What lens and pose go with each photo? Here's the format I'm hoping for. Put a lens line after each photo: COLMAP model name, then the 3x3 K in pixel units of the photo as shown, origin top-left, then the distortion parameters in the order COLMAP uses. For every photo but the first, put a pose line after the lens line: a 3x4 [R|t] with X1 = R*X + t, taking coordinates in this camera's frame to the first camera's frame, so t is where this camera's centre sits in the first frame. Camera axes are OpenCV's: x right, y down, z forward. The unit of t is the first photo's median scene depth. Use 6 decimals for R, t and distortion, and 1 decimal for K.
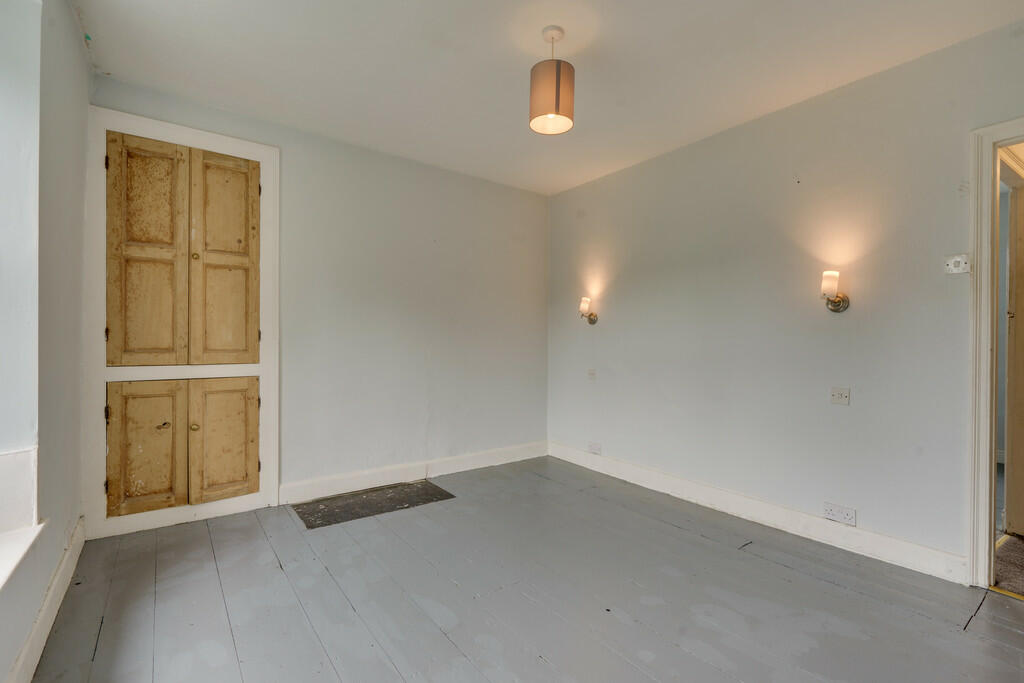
lens RADIAL K [[467.3, 0, 510.3], [0, 467.3, 342.6], [0, 0, 1]] dist [0.001602, 0.000057]
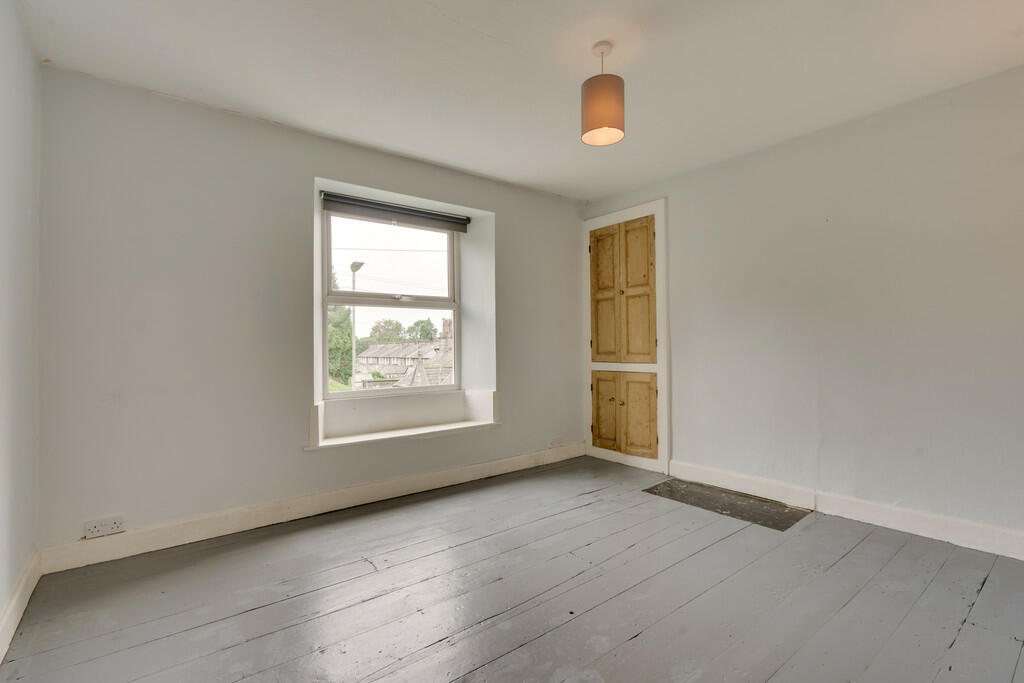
lens RADIAL K [[467.3, 0, 510.0], [0, 467.3, 343.9], [0, 0, 1]] dist [0.001602, 0.000057]
pose [[0.029833, -0.011056, -0.999494, 0.837089], [0.004964, 0.999928, -0.010913, 0.000640], [0.999543, -0.004636, 0.029886, 0.570821]]
